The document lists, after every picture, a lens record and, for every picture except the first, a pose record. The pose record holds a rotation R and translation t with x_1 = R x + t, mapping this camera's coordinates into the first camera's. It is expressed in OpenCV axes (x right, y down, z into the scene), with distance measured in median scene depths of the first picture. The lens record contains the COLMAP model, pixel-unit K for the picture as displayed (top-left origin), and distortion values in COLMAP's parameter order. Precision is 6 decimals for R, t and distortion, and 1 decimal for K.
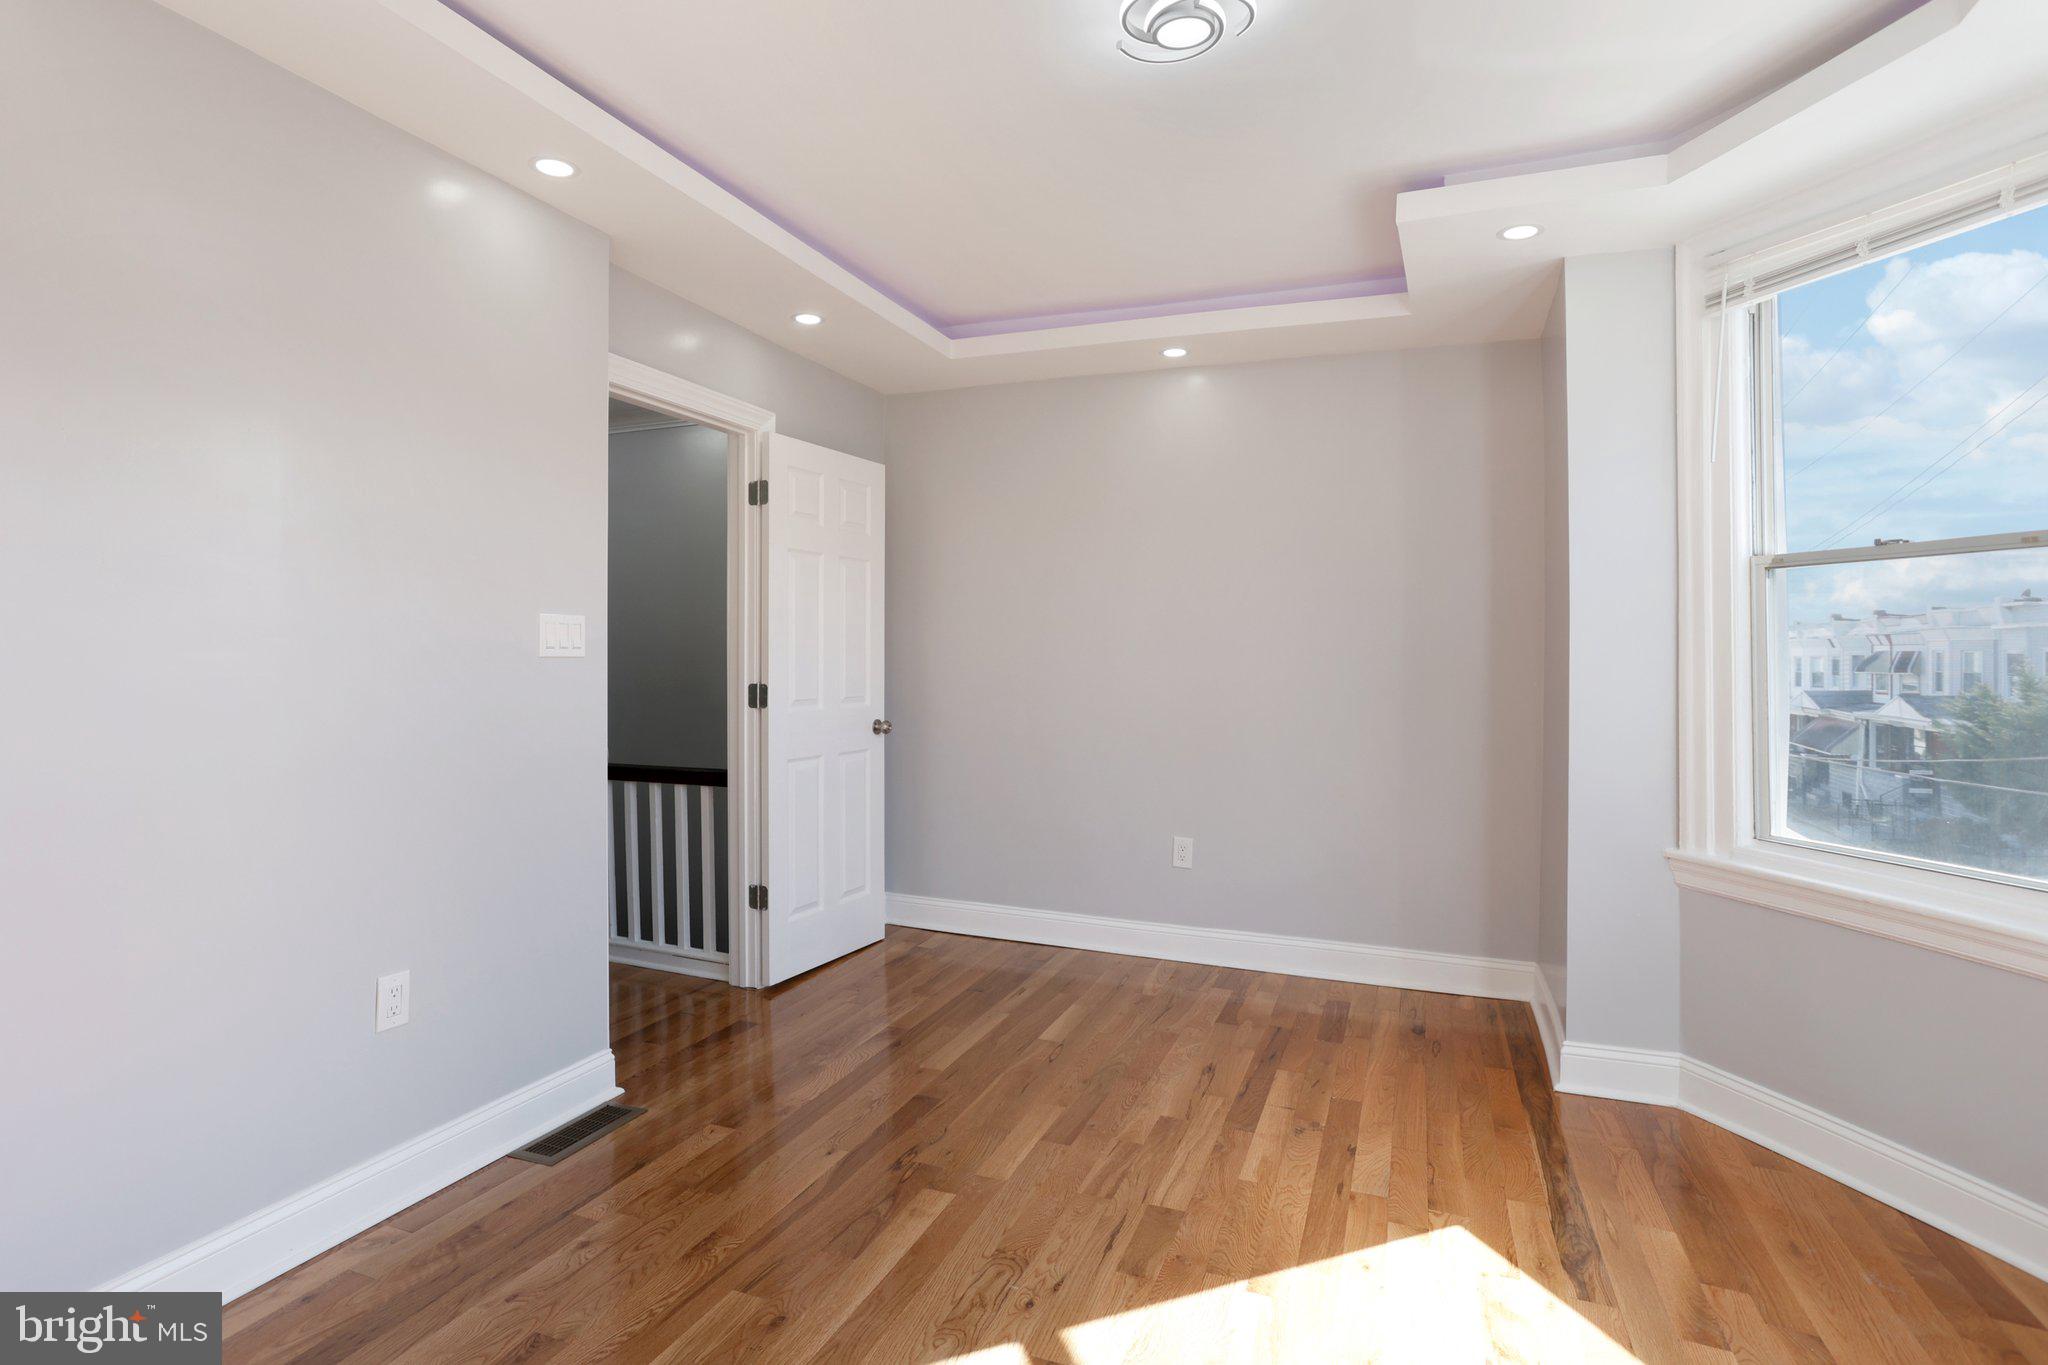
lens RADIAL K [[1045.9, 0, 1025.6], [0, 1045.9, 651.4], [0, 0, 1]] dist [-0.064685, 0.030621]
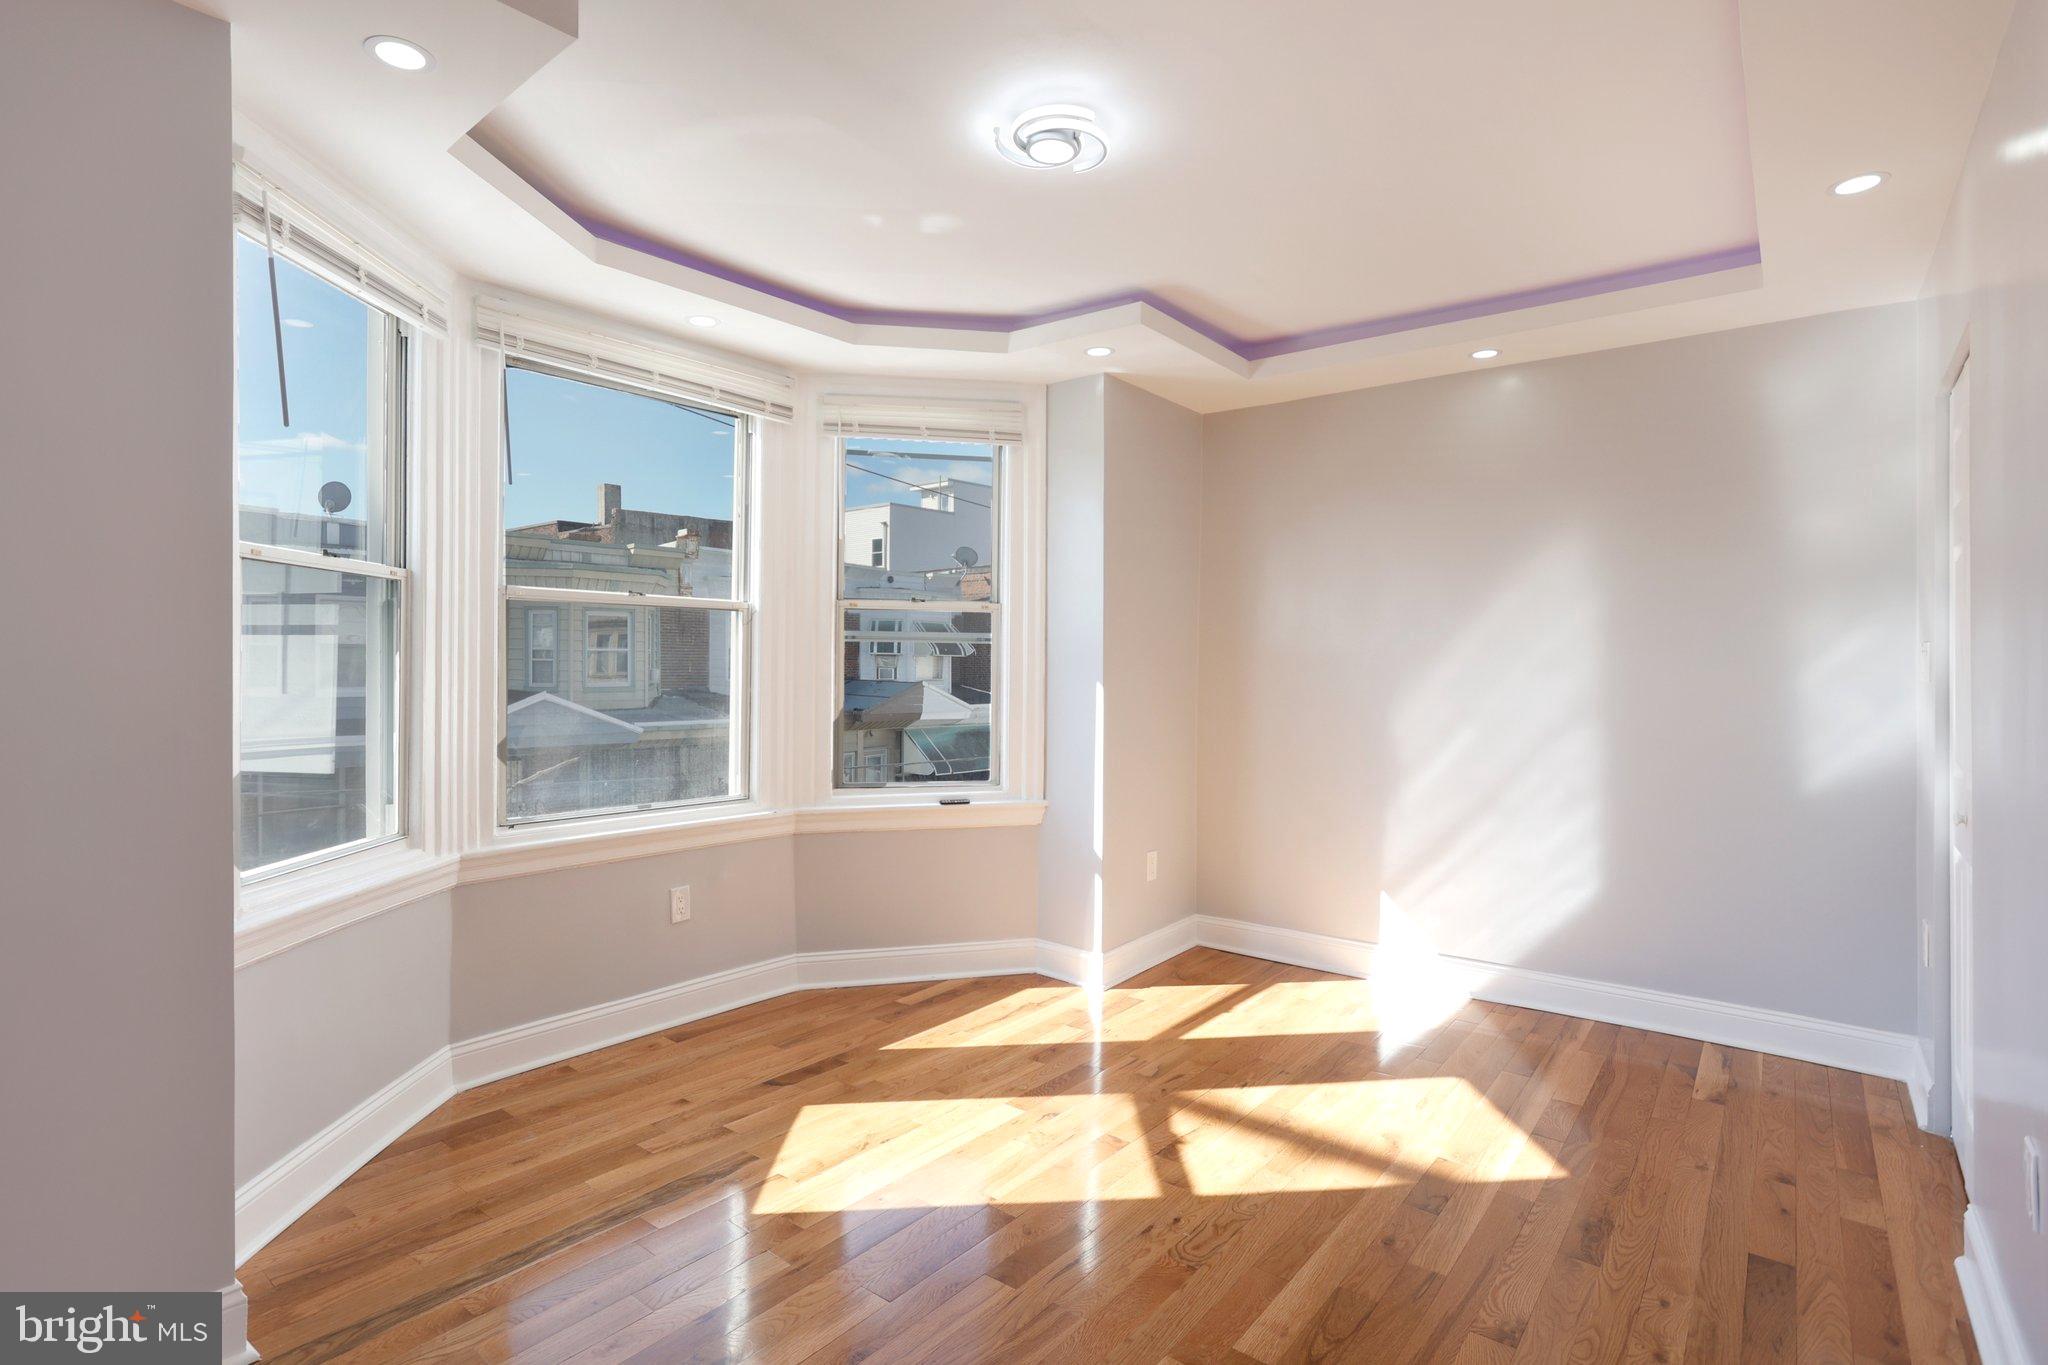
lens RADIAL K [[997.9, 0, 1025.9], [0, 997.9, 671.5], [0, 0, 1]] dist [-0.032563, 0.013061]
pose [[-0.953565, -0.018316, 0.300629, -0.110296], [-0.016792, 0.999830, 0.007653, -0.008249], [-0.300718, 0.002250, -0.953710, 1.449987]]
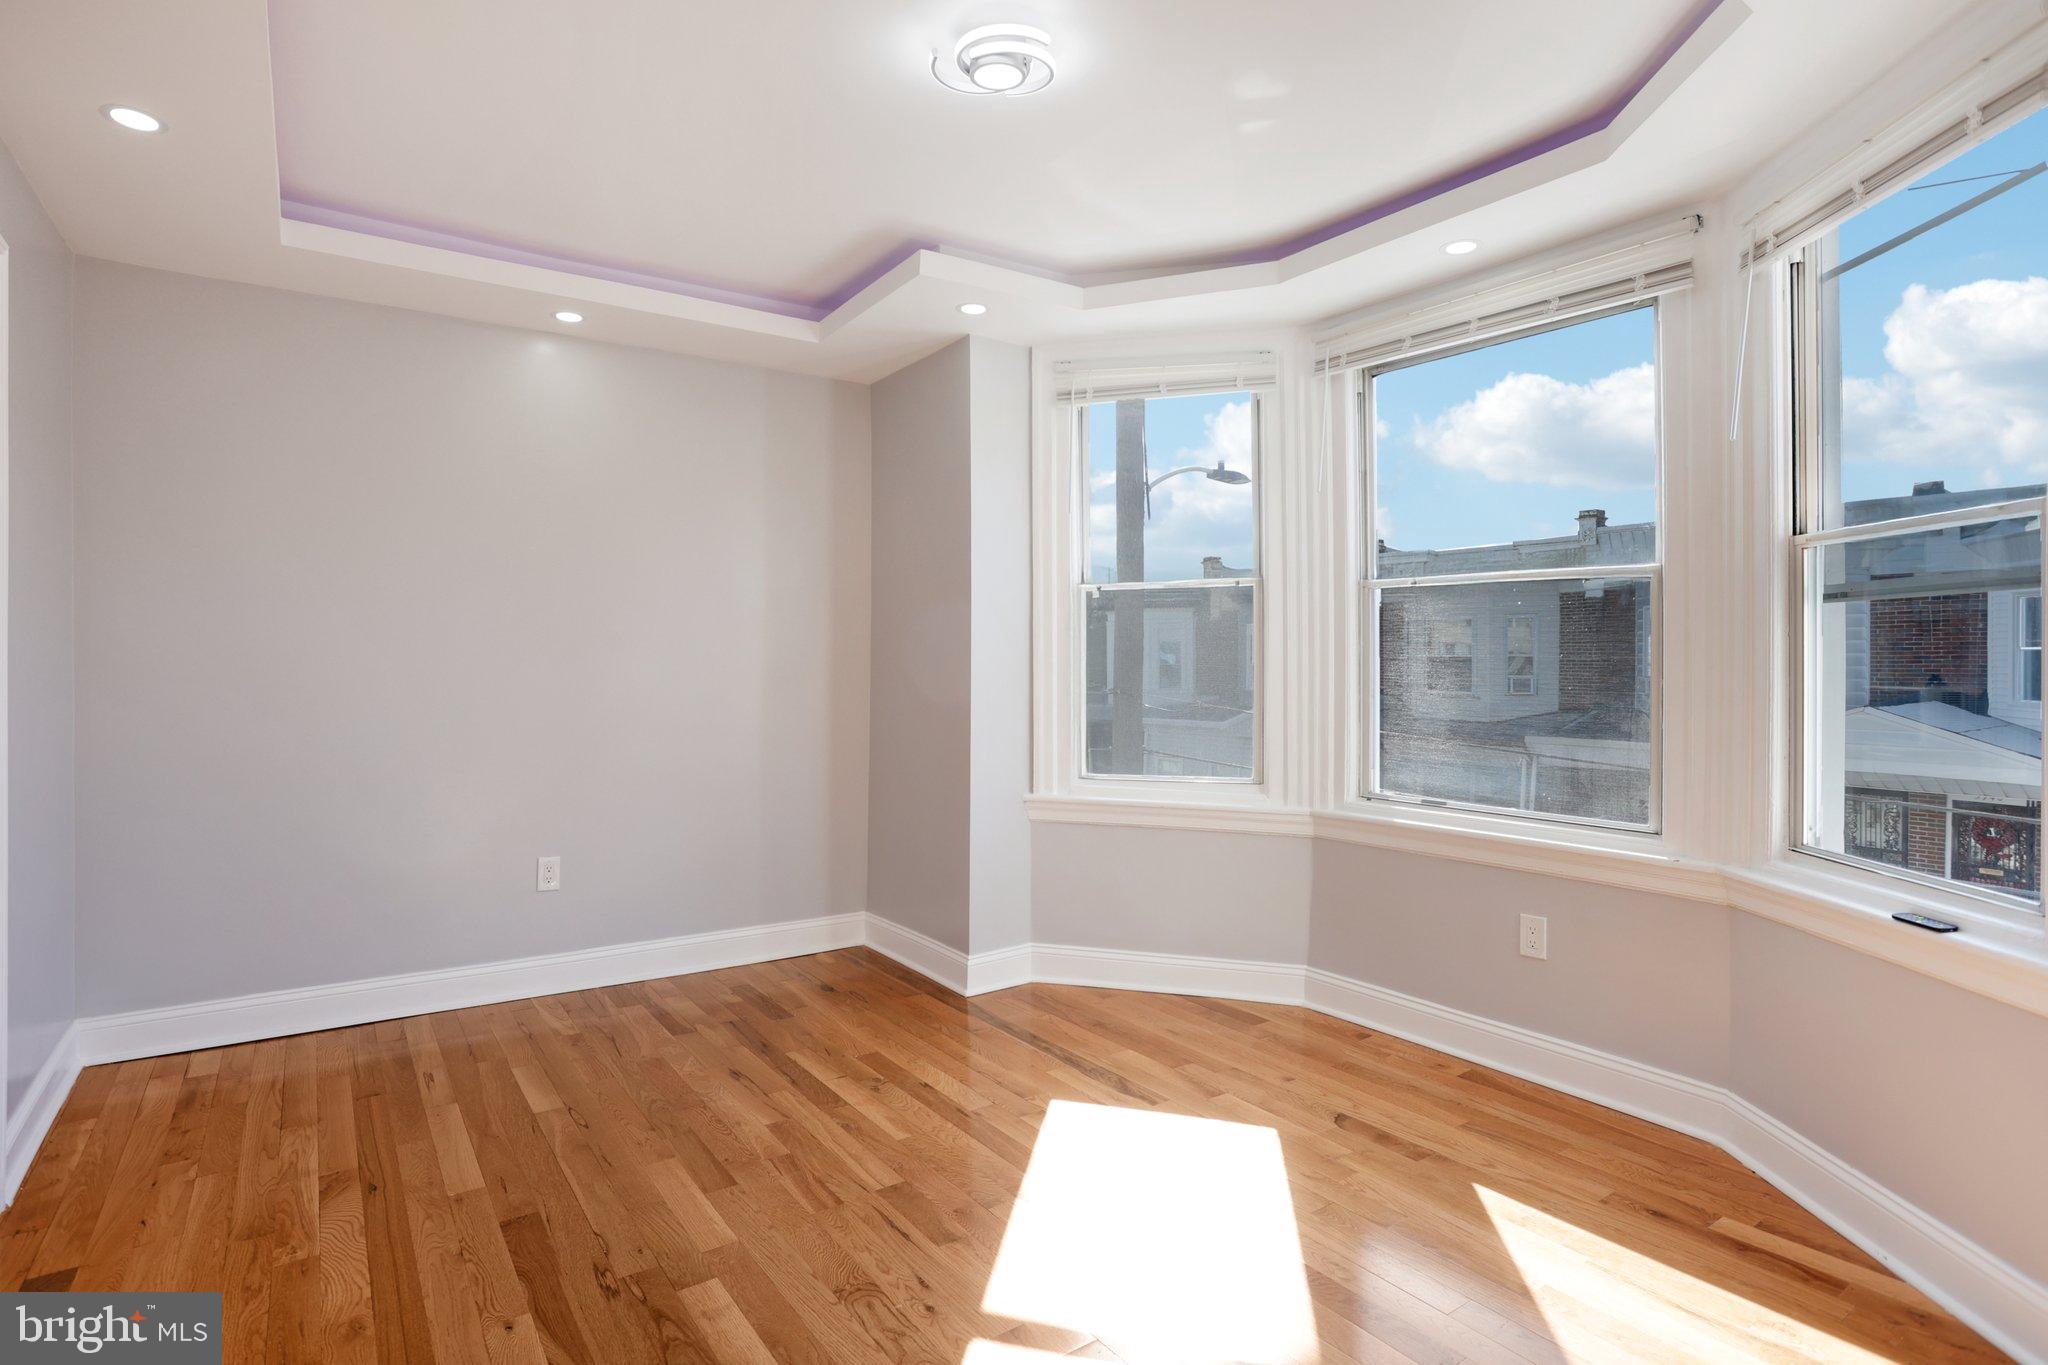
lens RADIAL K [[1029.6, 0, 987.2], [0, 1029.6, 671.1], [0, 0, 1]] dist [-0.063766, 0.028424]
pose [[0.559838, -0.017467, 0.828418, -0.510406], [0.002176, 0.999805, 0.019610, 0.002702], [-0.828599, -0.009176, 0.559767, 0.279073]]
